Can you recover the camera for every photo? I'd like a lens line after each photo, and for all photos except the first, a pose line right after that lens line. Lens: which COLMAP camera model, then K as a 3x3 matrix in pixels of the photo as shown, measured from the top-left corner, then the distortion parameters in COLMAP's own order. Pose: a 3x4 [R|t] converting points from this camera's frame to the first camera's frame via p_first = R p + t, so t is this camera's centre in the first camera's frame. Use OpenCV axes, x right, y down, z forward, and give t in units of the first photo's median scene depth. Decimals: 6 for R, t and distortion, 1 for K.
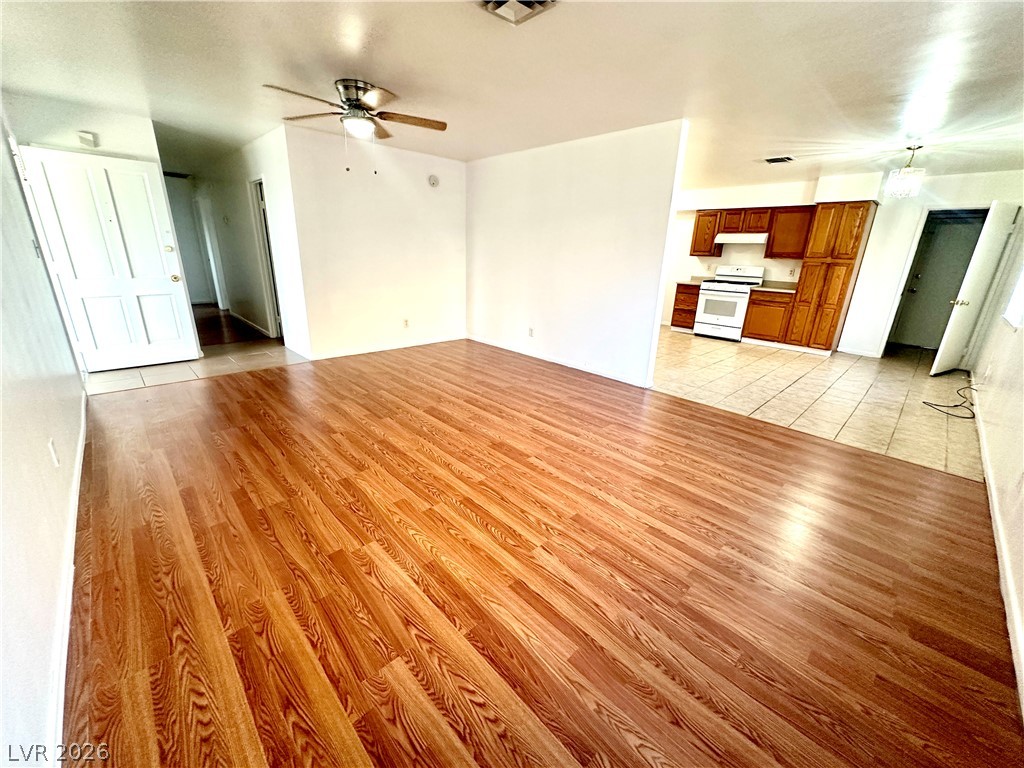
lens RADIAL K [[408.7, 0, 513.5], [0, 408.7, 382.2], [0, 0, 1]] dist [-0.000414, 0.000116]
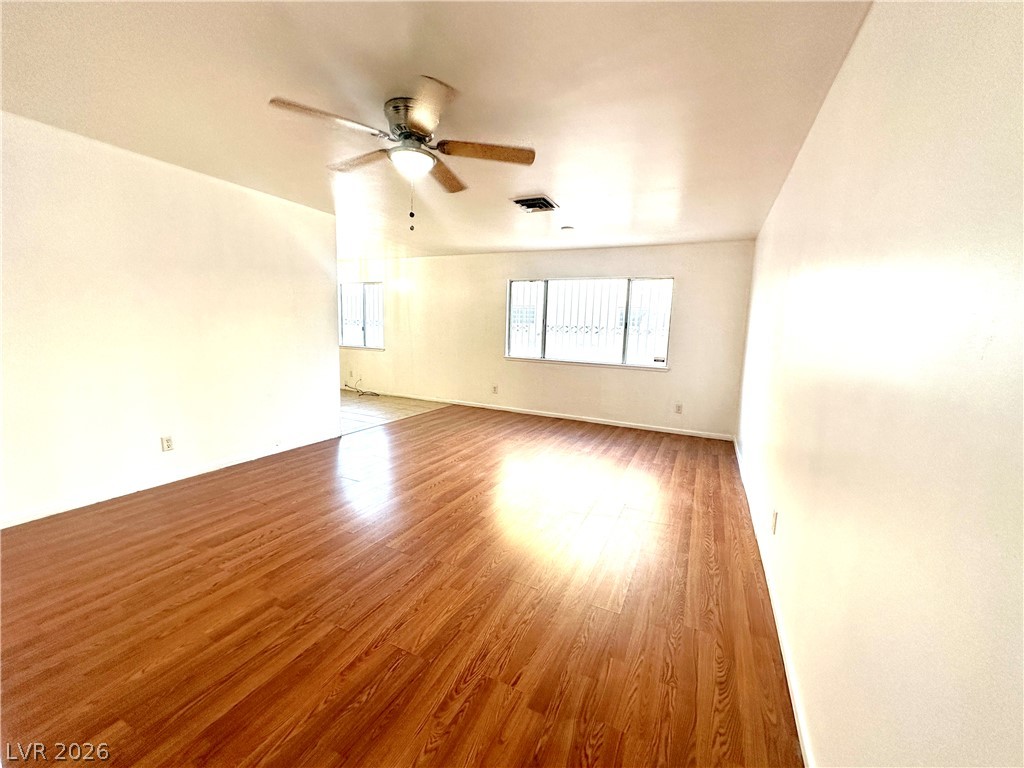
lens RADIAL K [[408.7, 0, 513.5], [0, 408.7, 382.2], [0, 0, 1]] dist [-0.000414, 0.000116]
pose [[-0.352443, -0.168255, 0.920584, -1.018677], [0.244156, 0.933104, 0.264017, -0.363965], [-0.903422, 0.317817, -0.287786, 1.024995]]
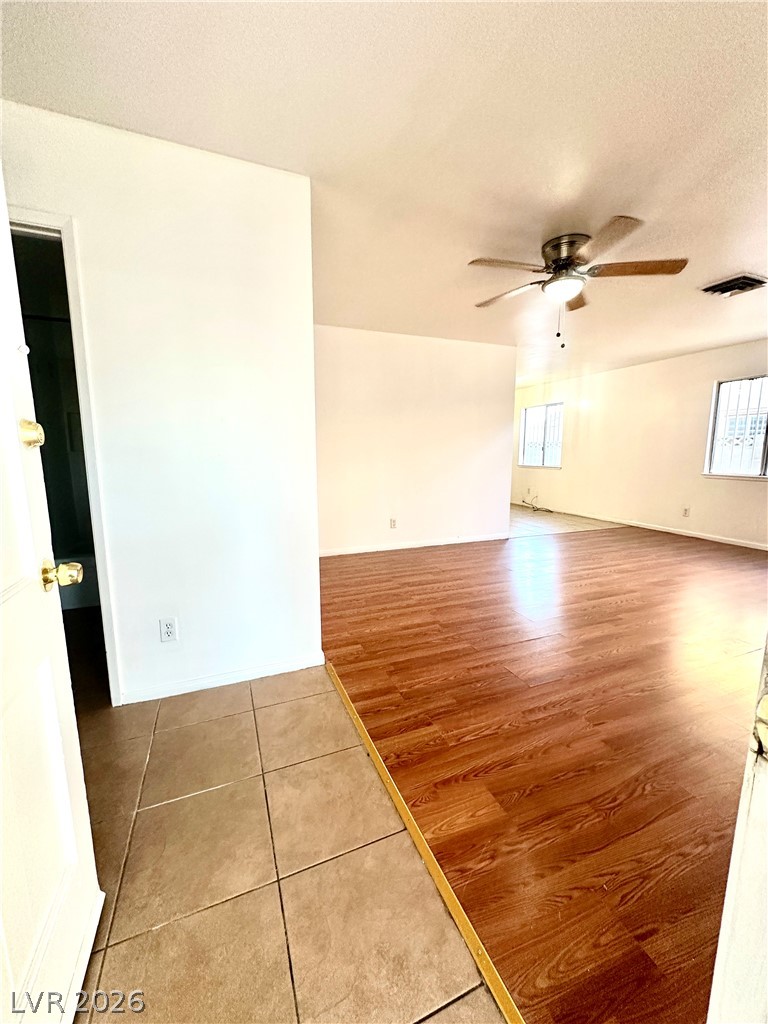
lens RADIAL K [[408.7, 0, 386.0], [0, 408.7, 512.1], [0, 0, 1]] dist [-0.000414, 0.000116]
pose [[0.373344, -0.172316, 0.911549, -1.183290], [0.298074, 0.952777, 0.058026, -0.307060], [-0.878502, 0.250045, 0.407077, 0.959005]]
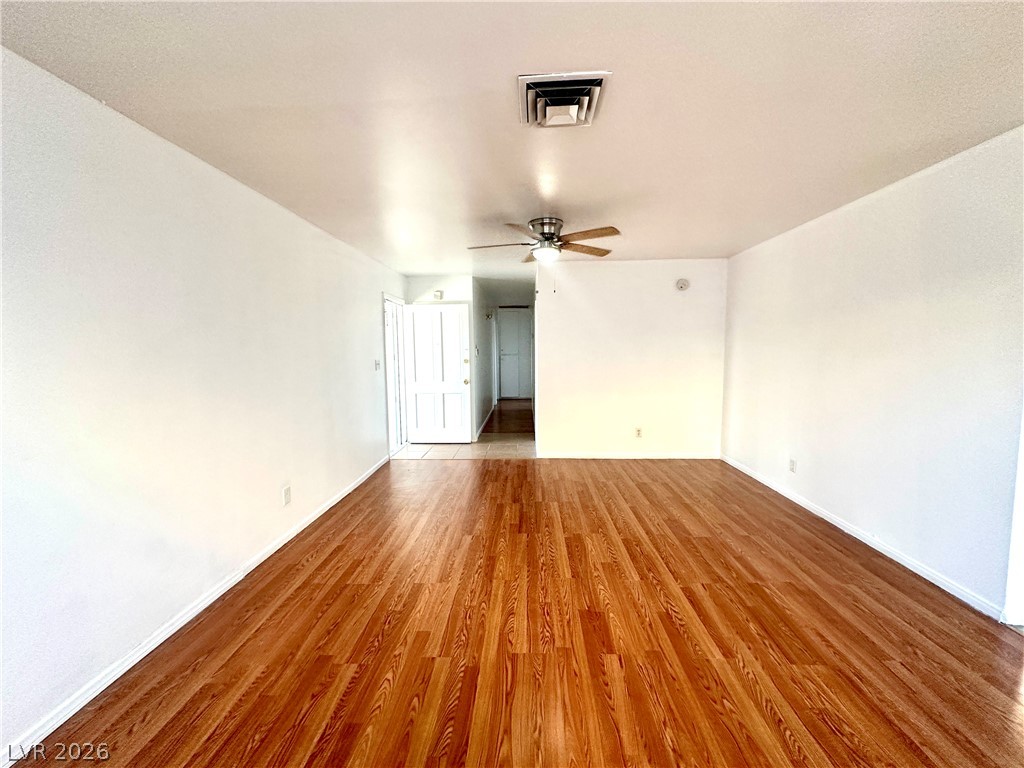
lens RADIAL K [[408.7, 0, 513.5], [0, 408.7, 382.2], [0, 0, 1]] dist [-0.000414, 0.000116]
pose [[0.693450, 0.021355, -0.720188, 0.318045], [-0.191323, 0.969134, -0.155483, -0.091918], [0.694638, 0.245608, 0.676132, 0.245527]]
